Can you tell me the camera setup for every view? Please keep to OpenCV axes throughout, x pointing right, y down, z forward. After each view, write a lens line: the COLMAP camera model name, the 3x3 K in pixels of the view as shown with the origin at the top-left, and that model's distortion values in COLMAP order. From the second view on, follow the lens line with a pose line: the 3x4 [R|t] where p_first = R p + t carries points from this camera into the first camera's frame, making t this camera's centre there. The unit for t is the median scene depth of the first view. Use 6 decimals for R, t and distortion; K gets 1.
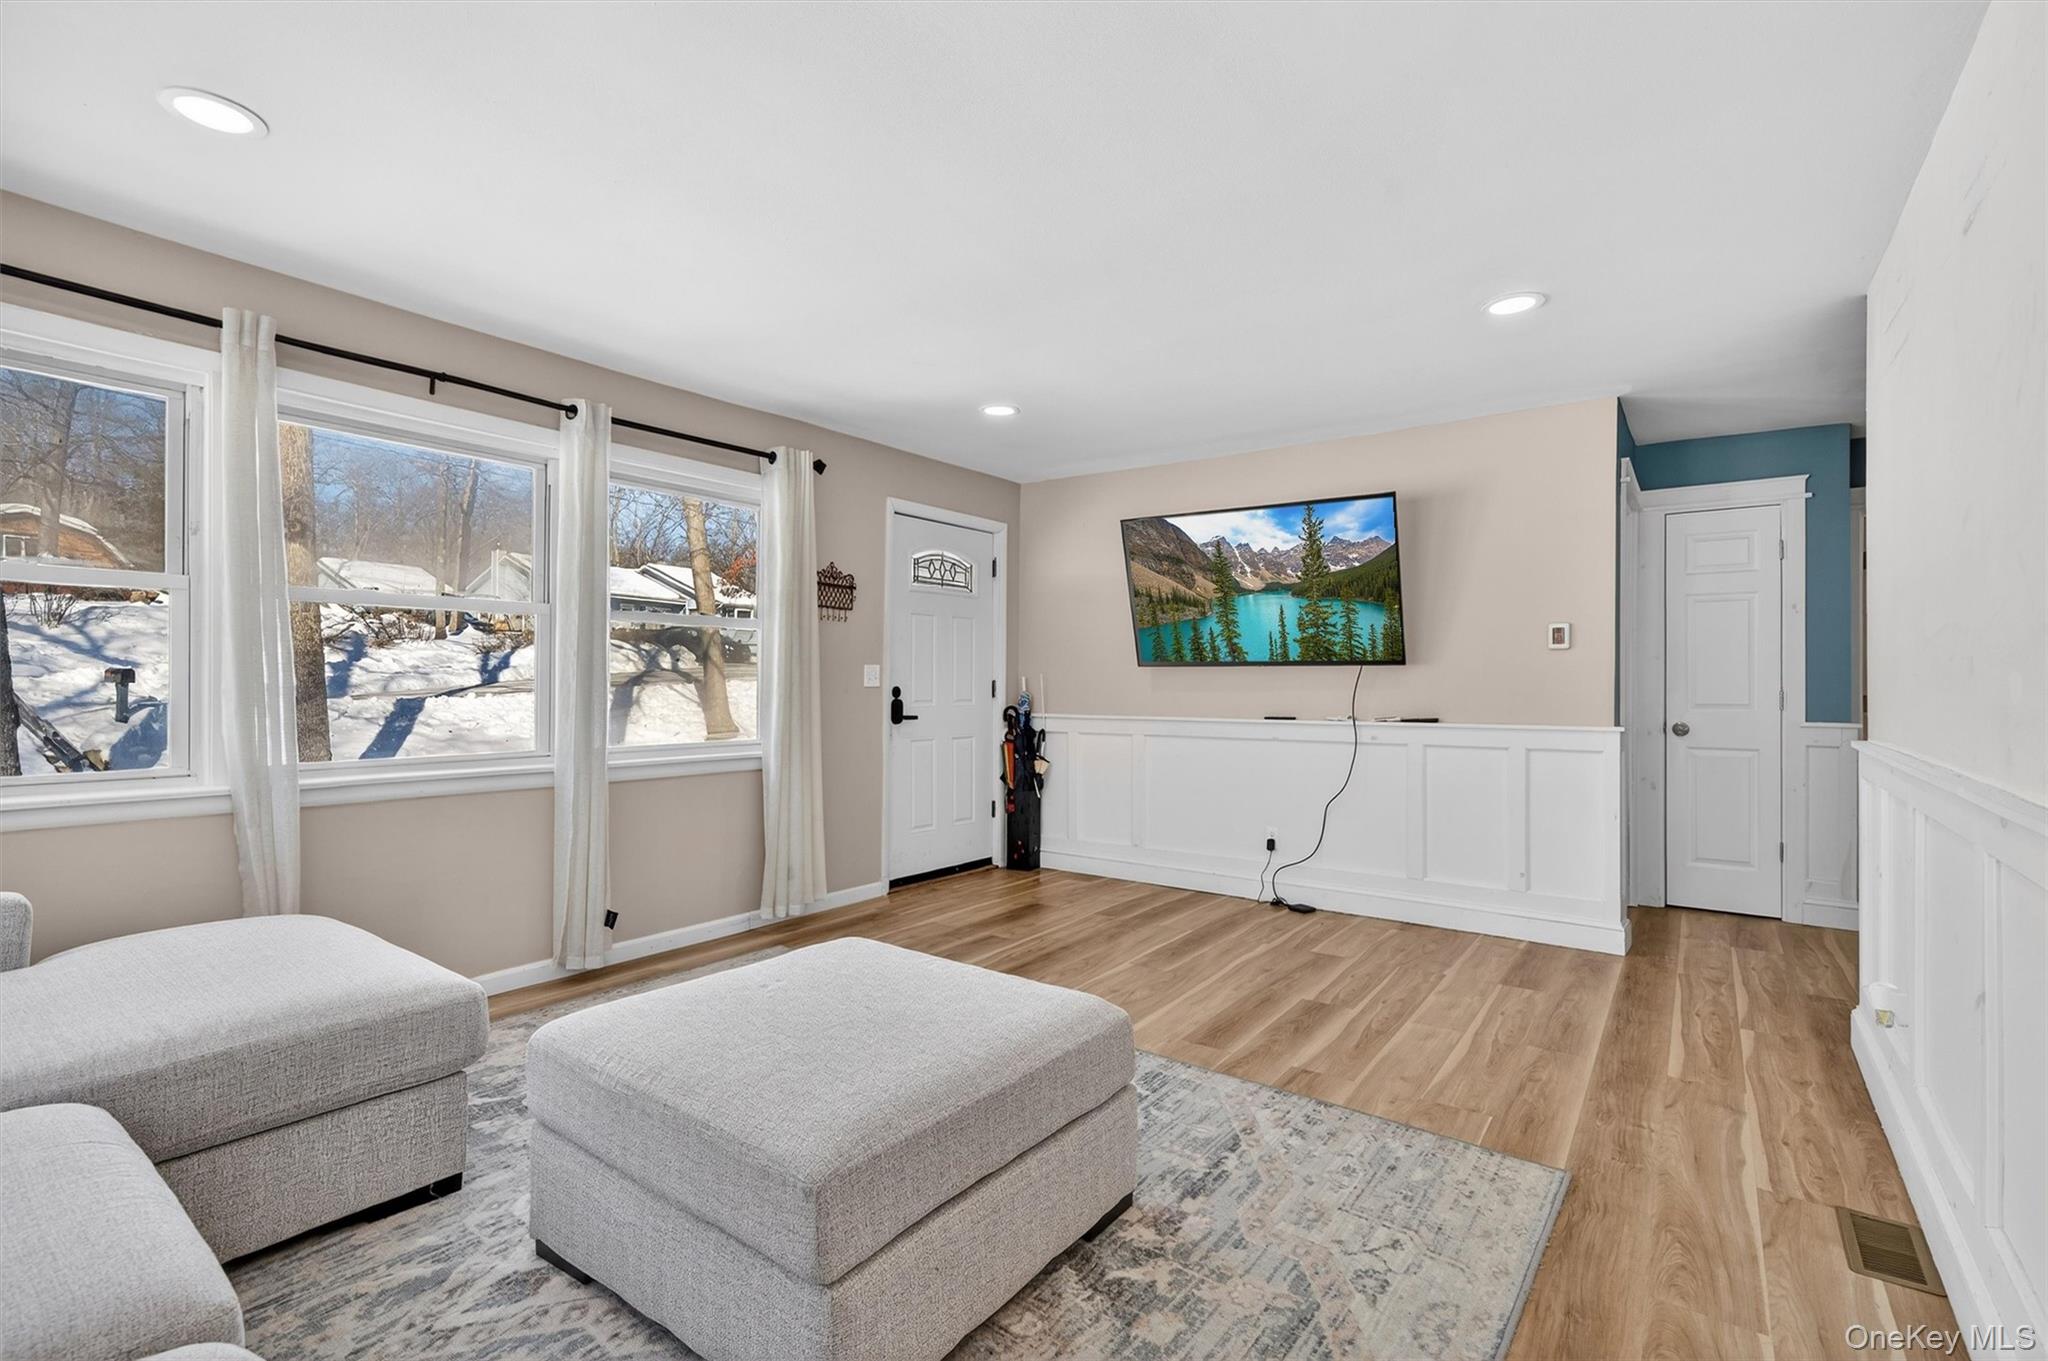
lens RADIAL K [[942.8, 0, 1011.9], [0, 942.8, 678.5], [0, 0, 1]] dist [-0.006260, 0.007023]
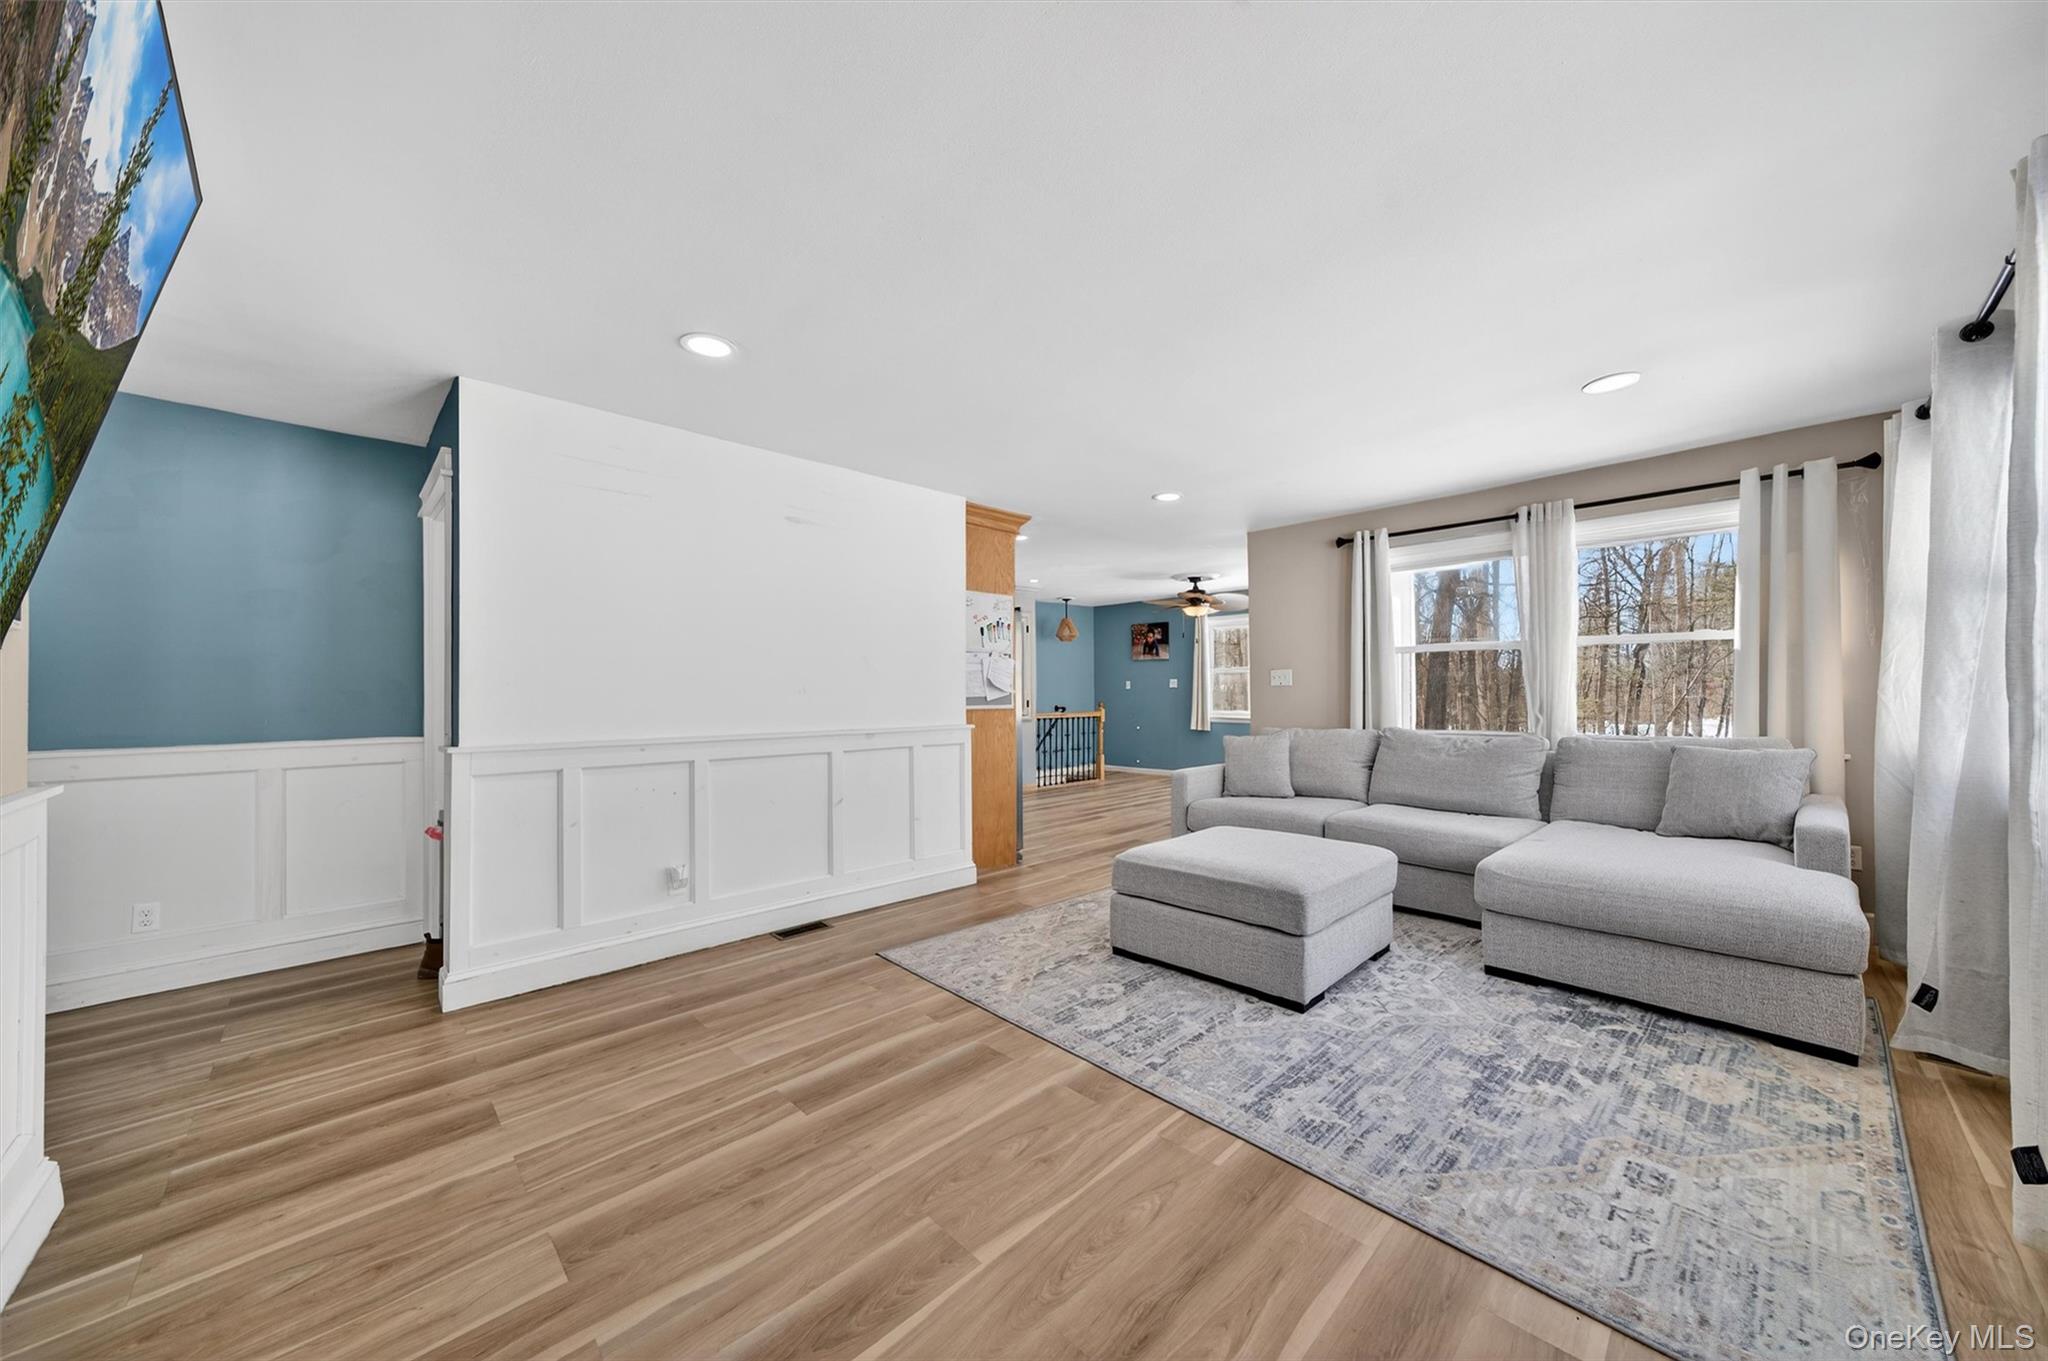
lens RADIAL K [[717.4, 0, 1033.4], [0, 717.4, 688.0], [0, 0, 1]] dist [0.007864, 0.002014]
pose [[-0.989634, 0.006101, 0.143481, 0.057712], [0.004526, 0.999926, -0.011299, 0.006068], [-0.143539, -0.010532, -0.989589, 2.048625]]
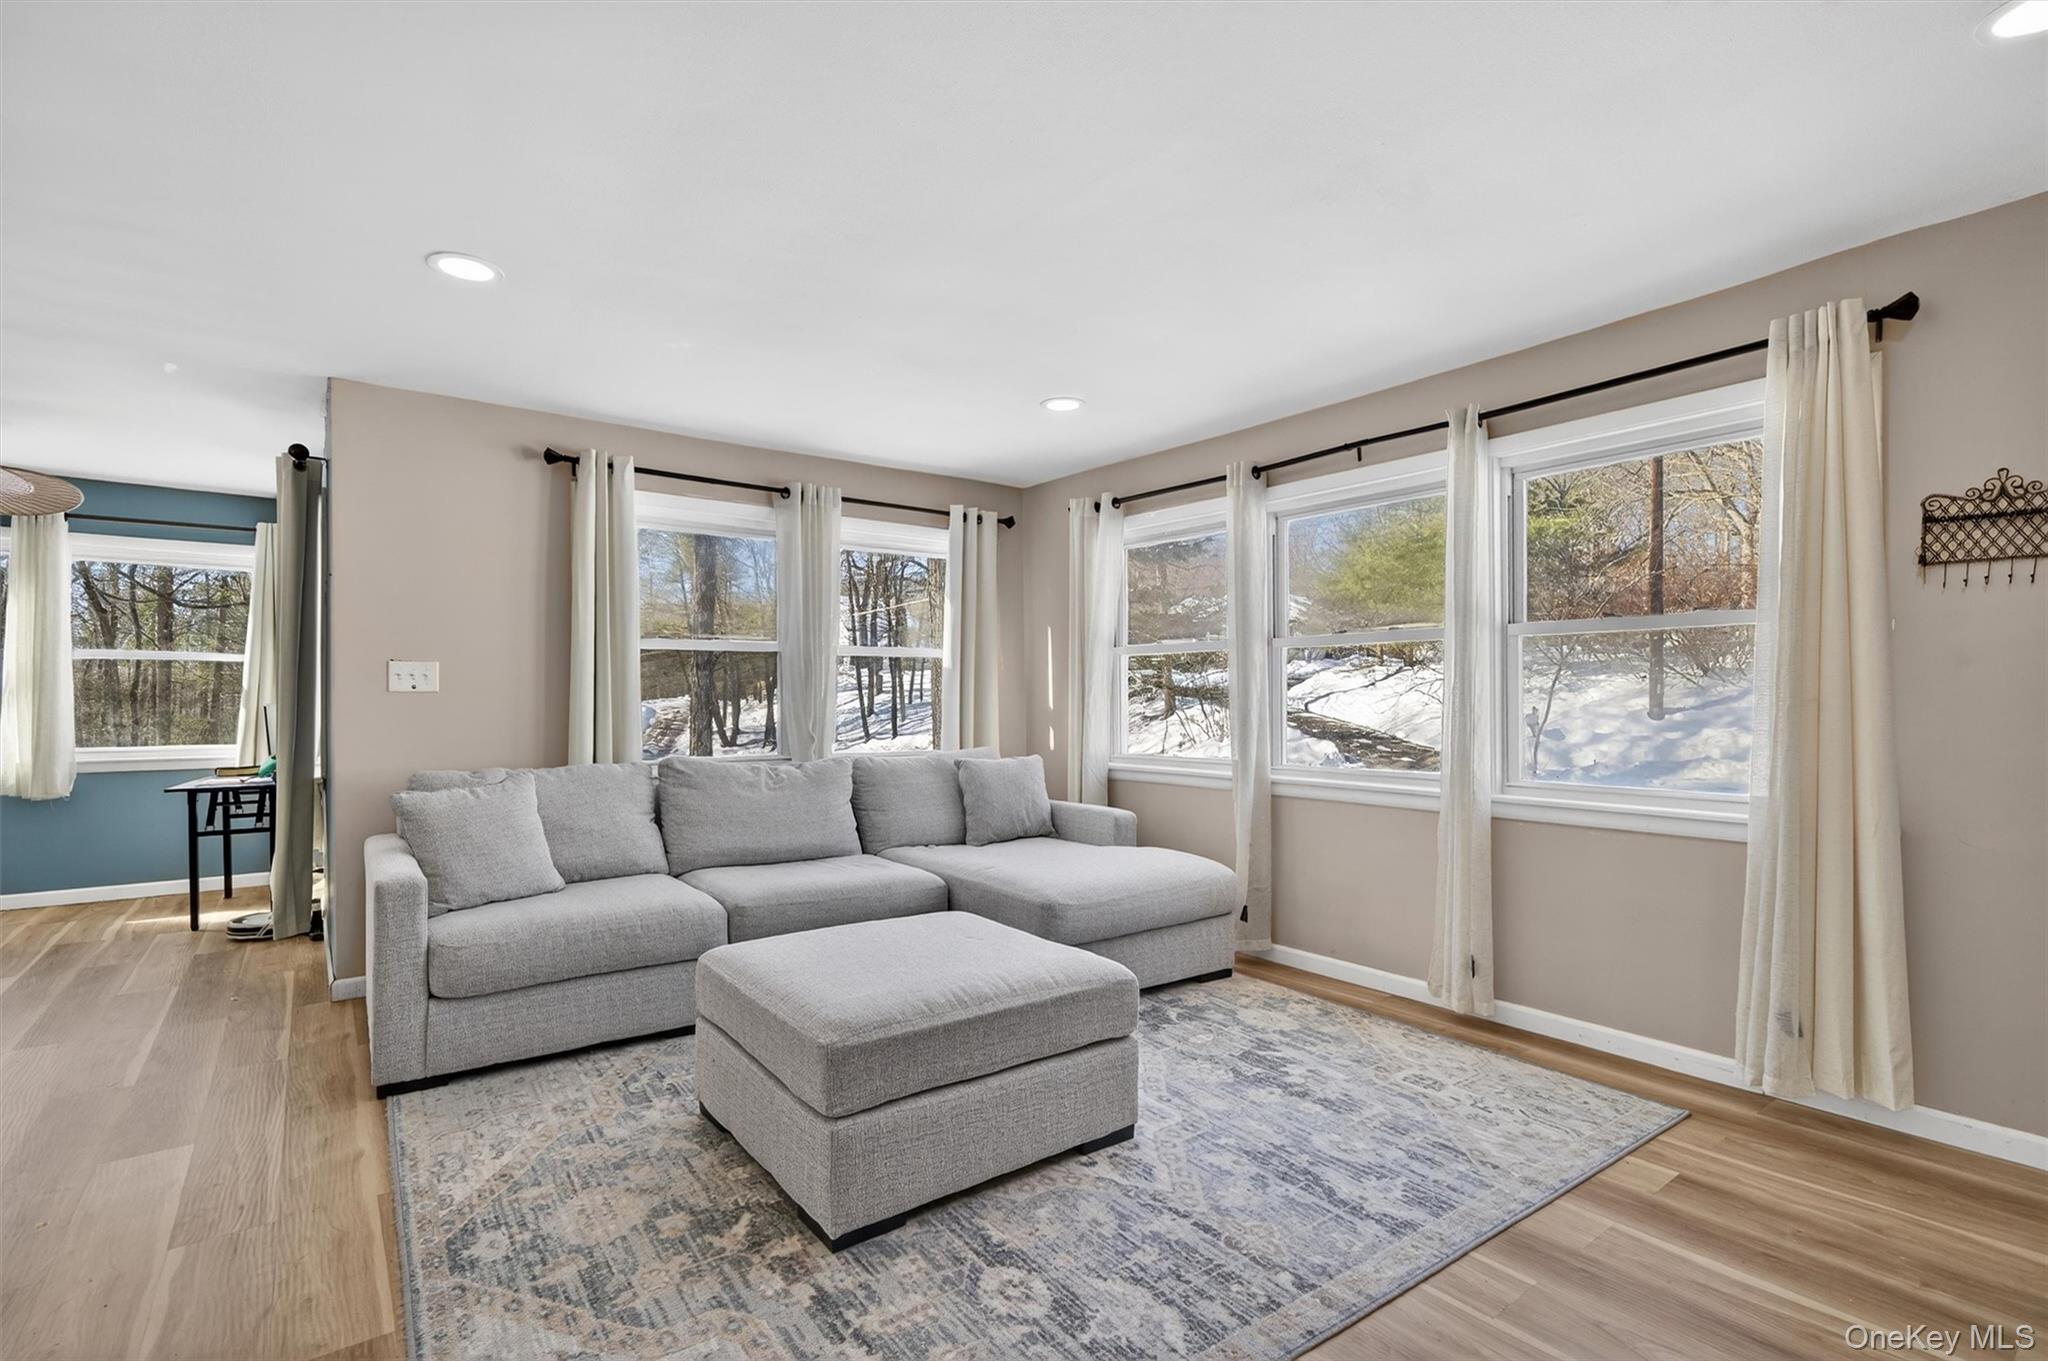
lens RADIAL K [[942.8, 0, 1026.8], [0, 942.8, 712.1], [0, 0, 1]] dist [-0.006260, 0.007023]
pose [[-0.275008, 0.006015, -0.961423, 0.792553], [0.002535, 0.999981, 0.005531, 0.004742], [0.961439, -0.000916, -0.275018, 1.165812]]
